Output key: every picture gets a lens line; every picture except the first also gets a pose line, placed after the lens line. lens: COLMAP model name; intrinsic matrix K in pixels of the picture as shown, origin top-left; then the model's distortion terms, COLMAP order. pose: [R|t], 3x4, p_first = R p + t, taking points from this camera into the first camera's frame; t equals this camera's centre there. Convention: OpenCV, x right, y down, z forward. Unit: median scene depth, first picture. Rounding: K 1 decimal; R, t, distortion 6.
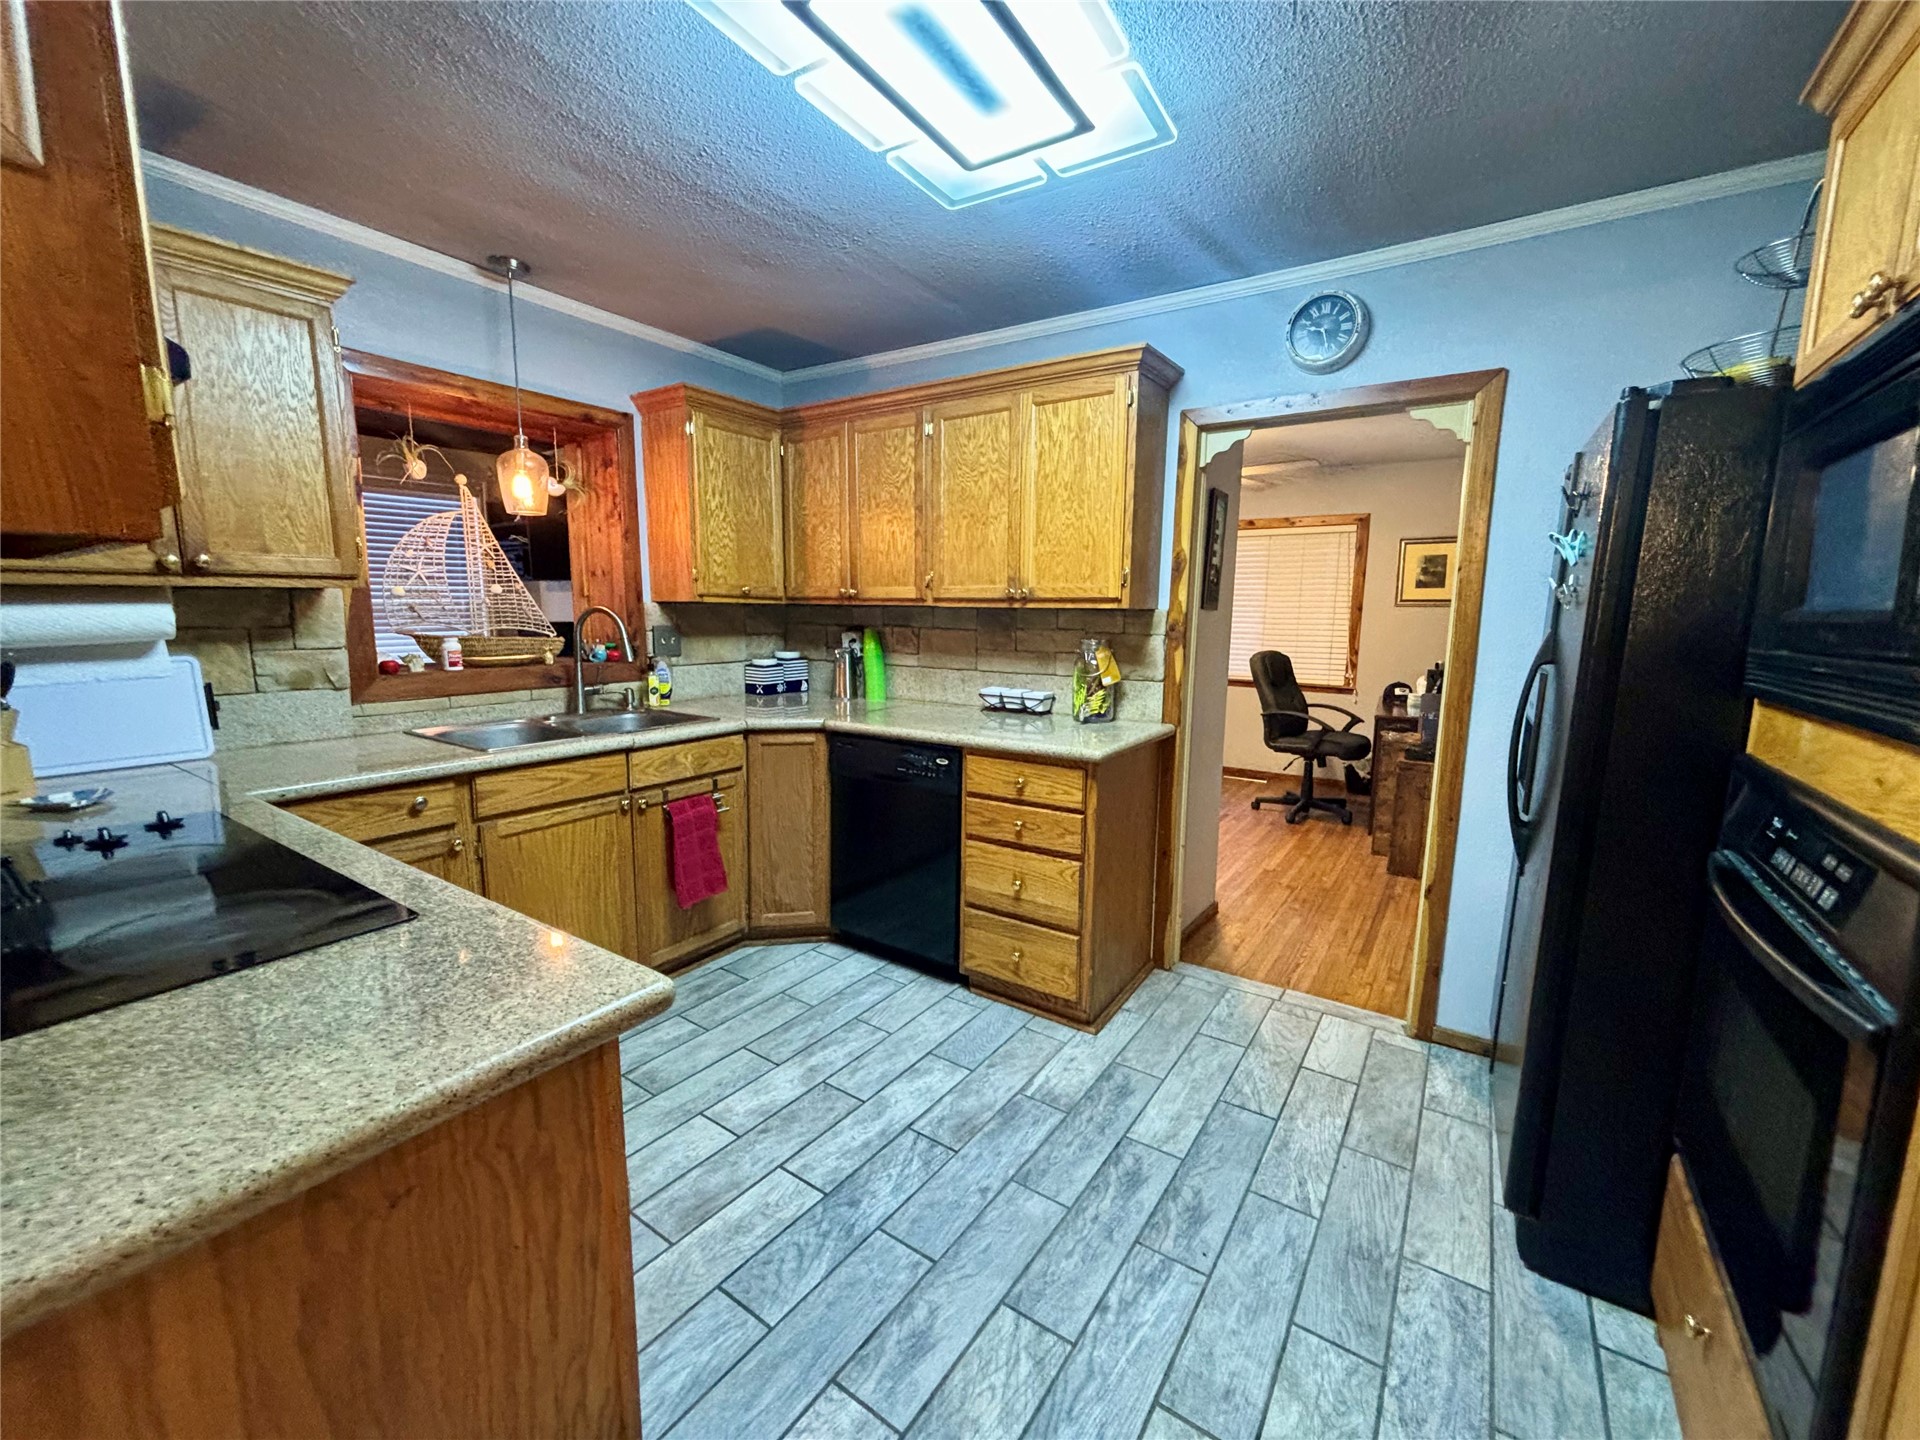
lens RADIAL K [[774.7, 0, 960.0], [0, 774.7, 720.0], [0, 0, 1]] dist [0.000779, -0.006774]
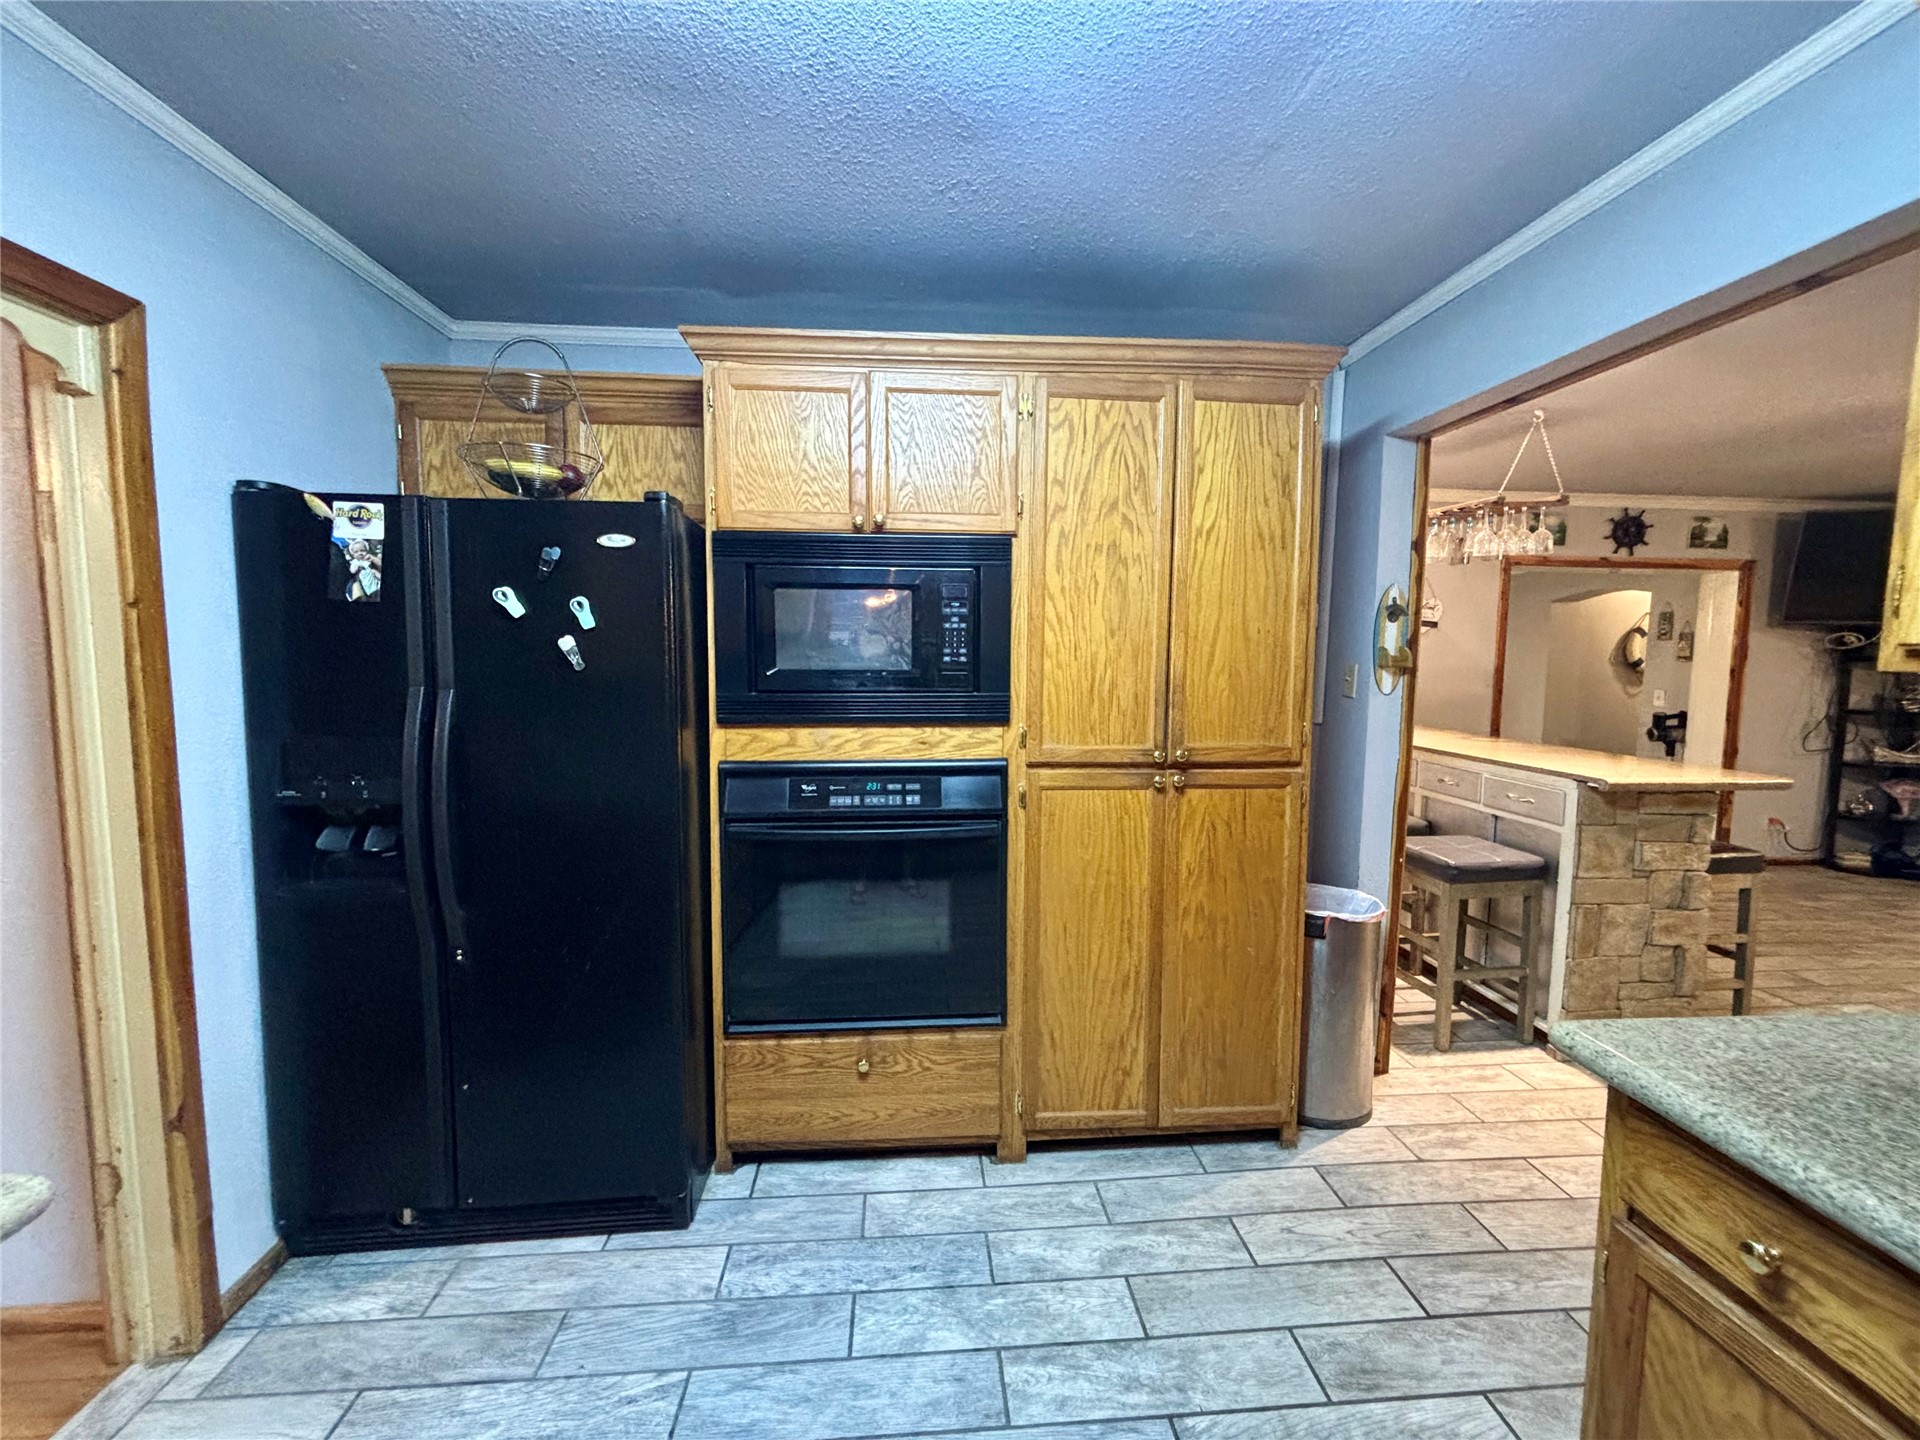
lens RADIAL K [[768.6, 0, 963.5], [0, 768.6, 719.8], [0, 0, 1]] dist [0.000512, 0.004821]
pose [[-0.623433, -0.085510, 0.777187, -0.266250], [0.095586, 0.978210, 0.184304, -0.157930], [-0.776012, 0.189189, -0.601675, 0.895024]]
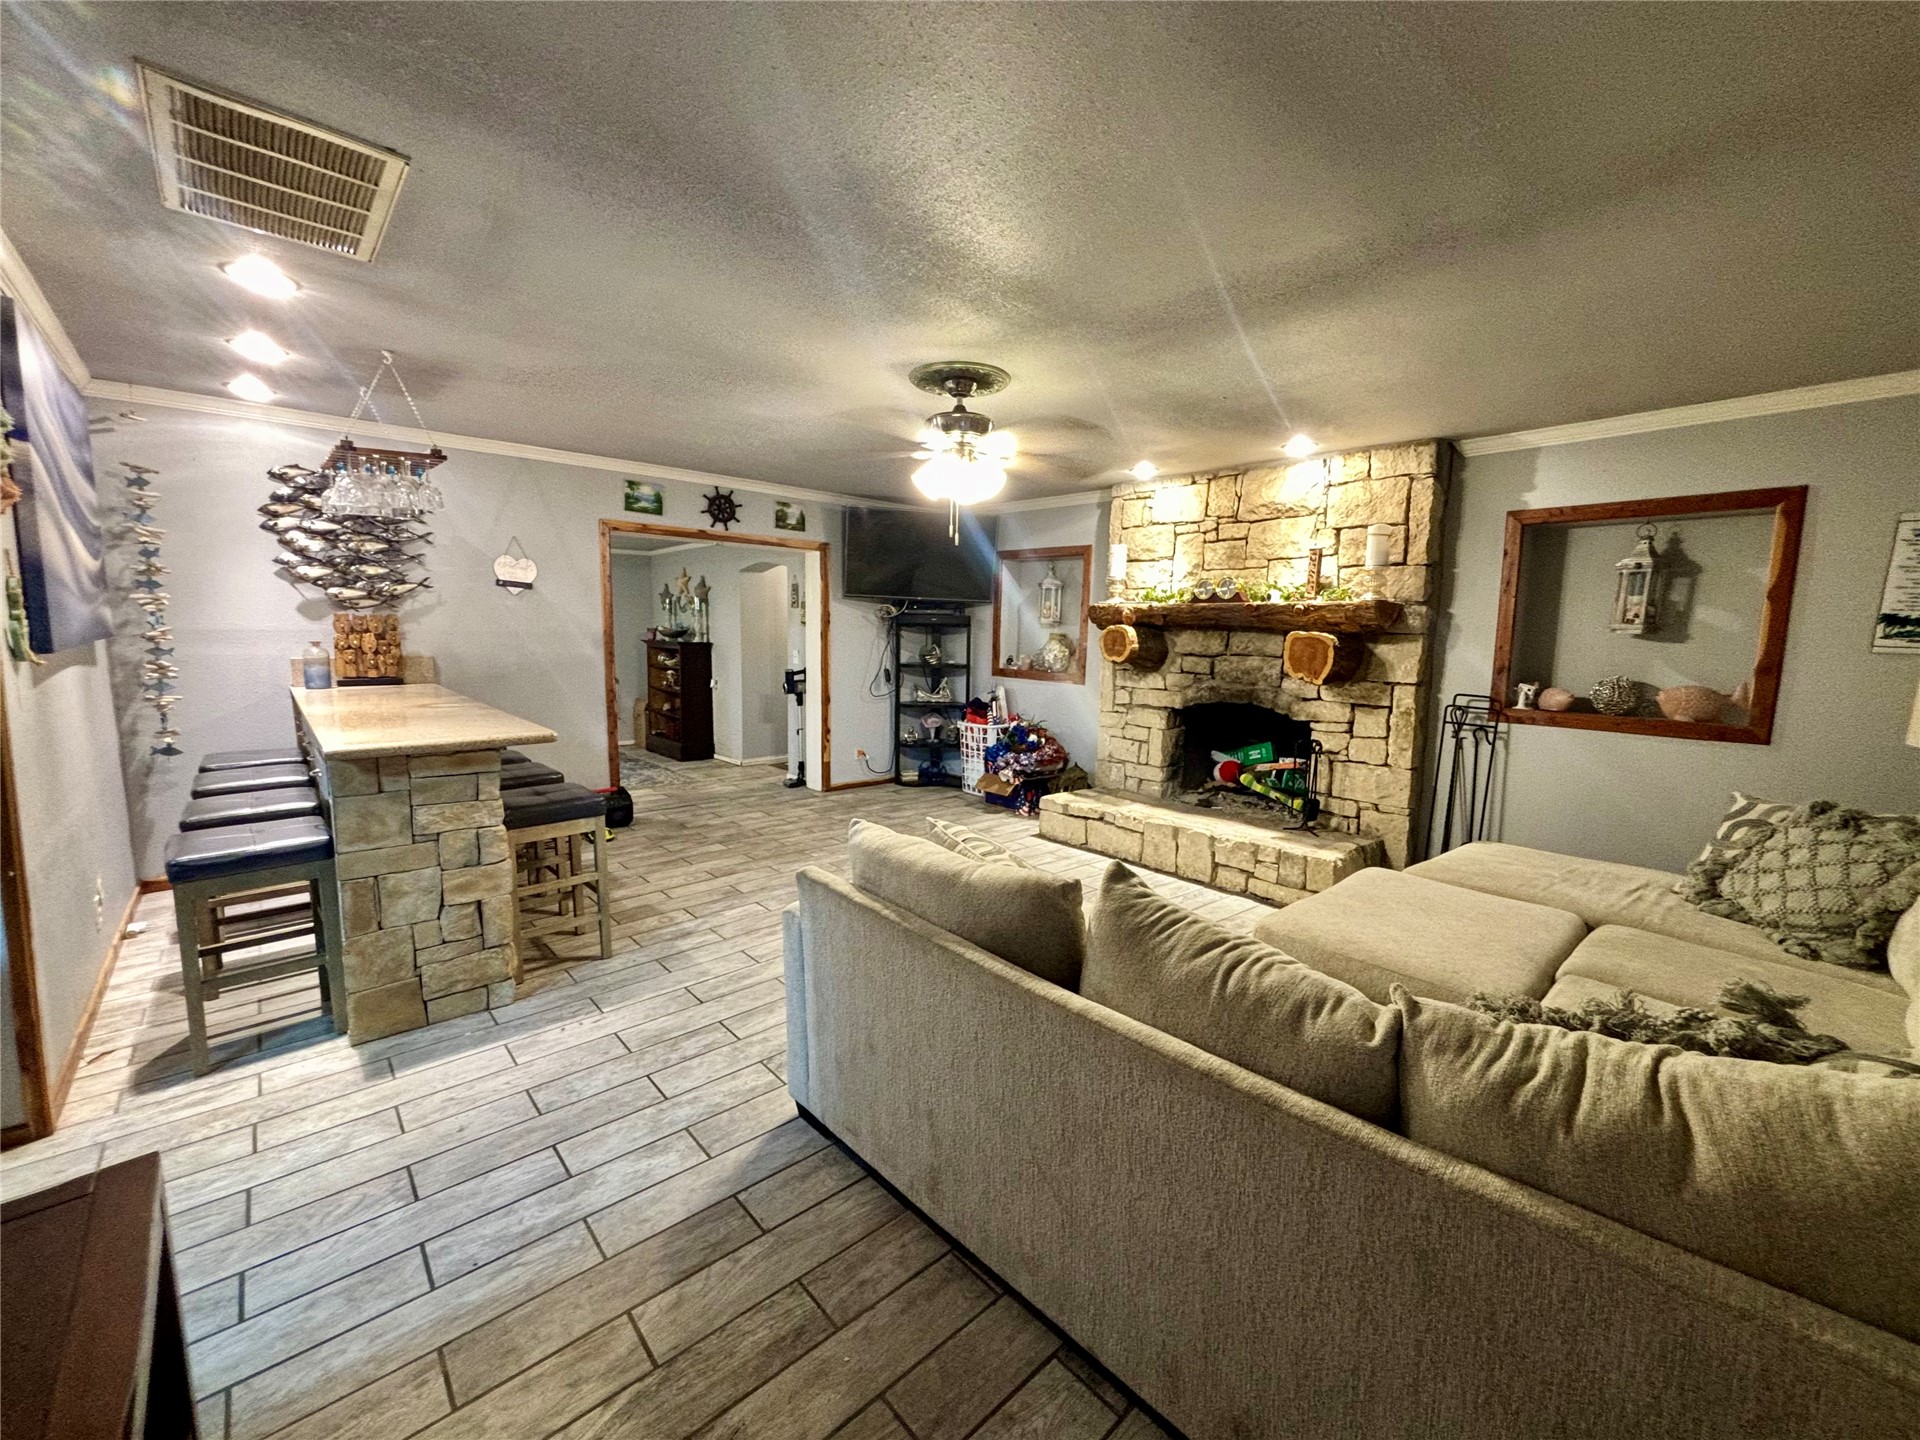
lens RADIAL K [[774.7, 0, 960.0], [0, 774.7, 720.0], [0, 0, 1]] dist [0.000779, -0.006774]
pose [[-0.972024, -0.058242, 0.227545, -1.052735], [0.003302, 0.965285, 0.261180, -0.085634], [-0.234857, 0.254624, -0.938088, 0.288349]]
